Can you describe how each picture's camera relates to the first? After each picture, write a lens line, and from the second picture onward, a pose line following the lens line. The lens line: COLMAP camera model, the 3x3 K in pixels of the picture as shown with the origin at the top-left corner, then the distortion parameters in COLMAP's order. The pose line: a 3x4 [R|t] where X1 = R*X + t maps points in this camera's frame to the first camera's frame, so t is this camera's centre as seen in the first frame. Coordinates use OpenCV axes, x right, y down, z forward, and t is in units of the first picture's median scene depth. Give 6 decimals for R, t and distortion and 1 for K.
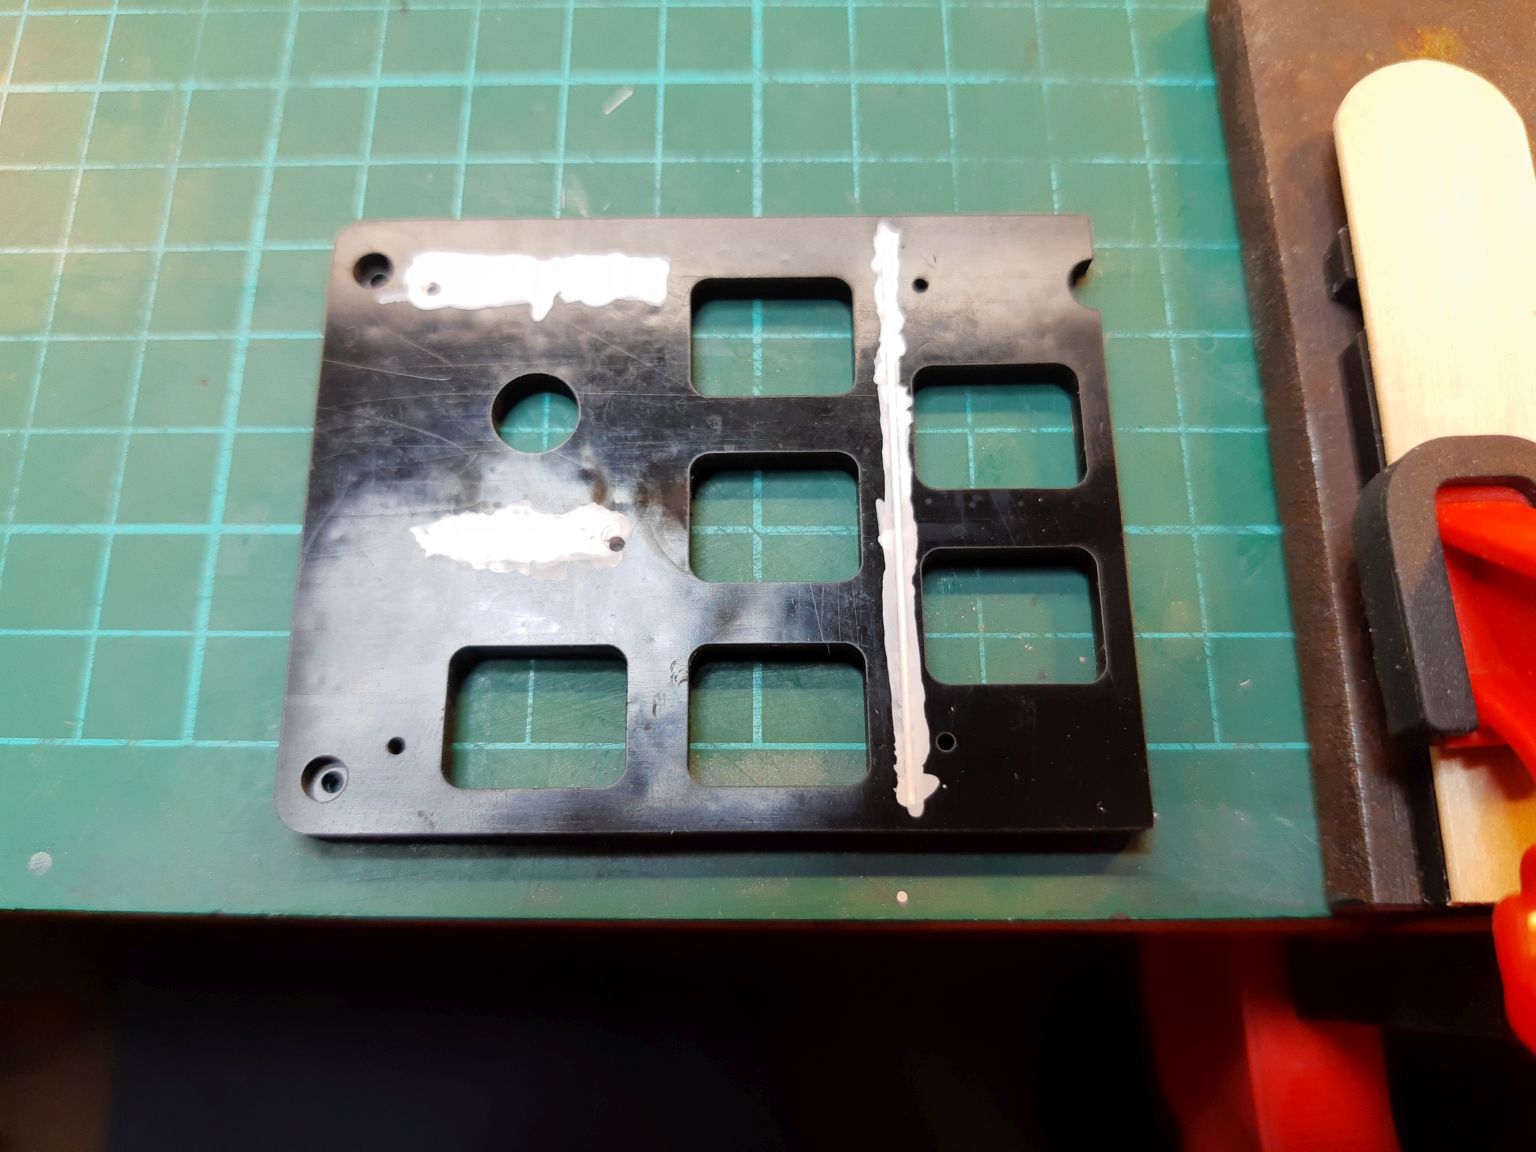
lens RADIAL K [[1214.5, 0, 762.5], [0, 1214.5, 613.3], [0, 0, 1]] dist [-0.008269, -0.062818]
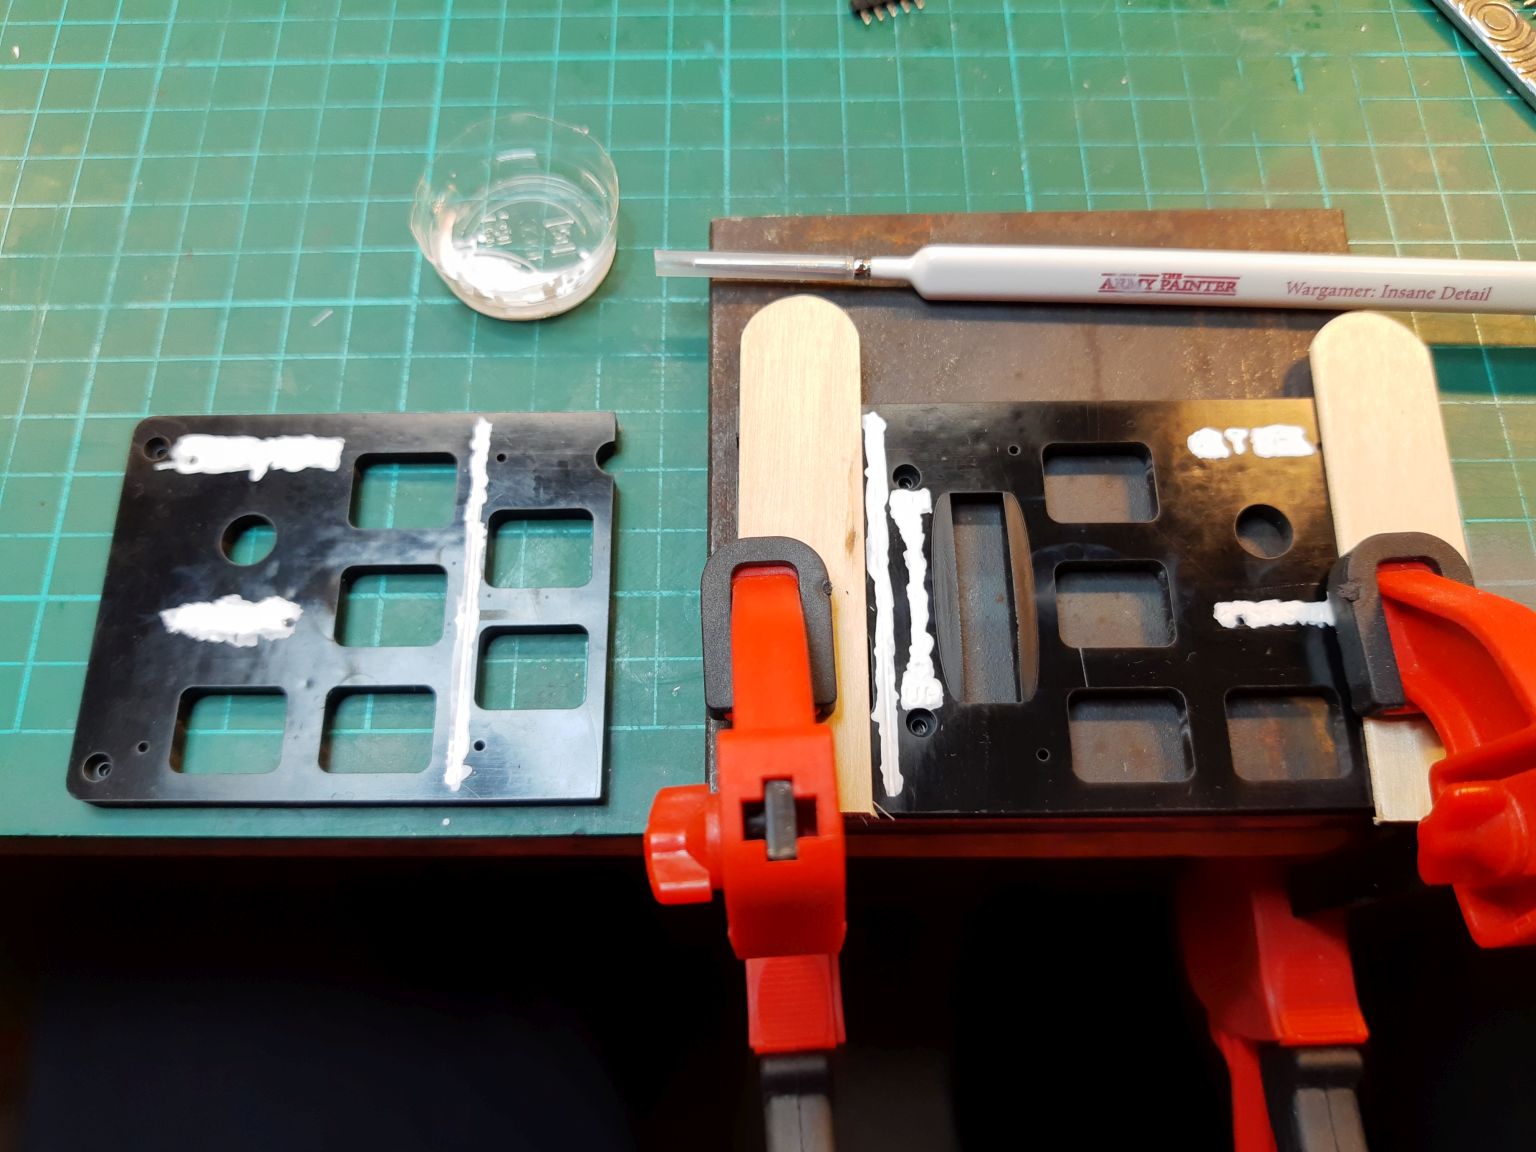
lens RADIAL K [[1209.7, 0, 774.0], [0, 1209.7, 600.6], [0, 0, 1]] dist [-0.041607, 0.003065]
pose [[0.999929, -0.005649, 0.010493, 0.454469], [0.006184, 0.998644, -0.051691, 0.018866], [-0.010187, 0.051752, 0.998608, -0.530844]]
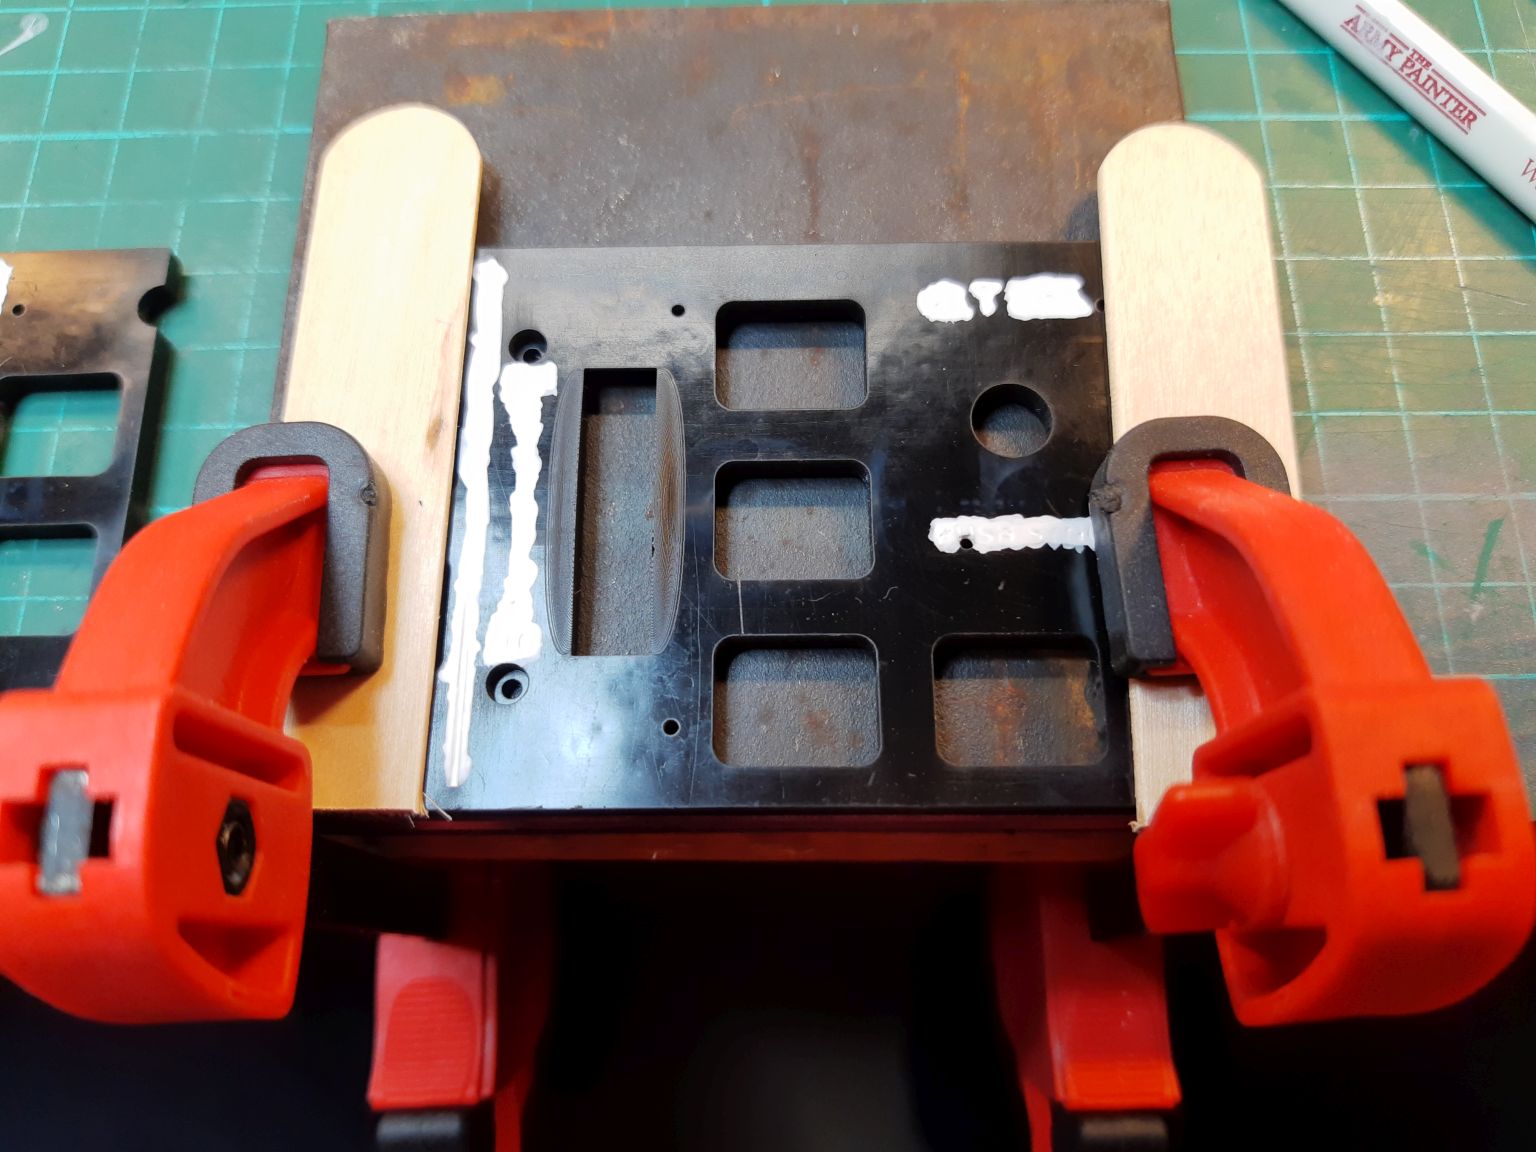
lens RADIAL K [[1214.5, 0, 762.5], [0, 1214.5, 613.3], [0, 0, 1]] dist [-0.008269, -0.062818]
pose [[0.999976, -0.000291, -0.006972, 0.830245], [0.000208, 0.999928, -0.011963, 0.042724], [0.006975, 0.011961, 0.999904, -0.167887]]
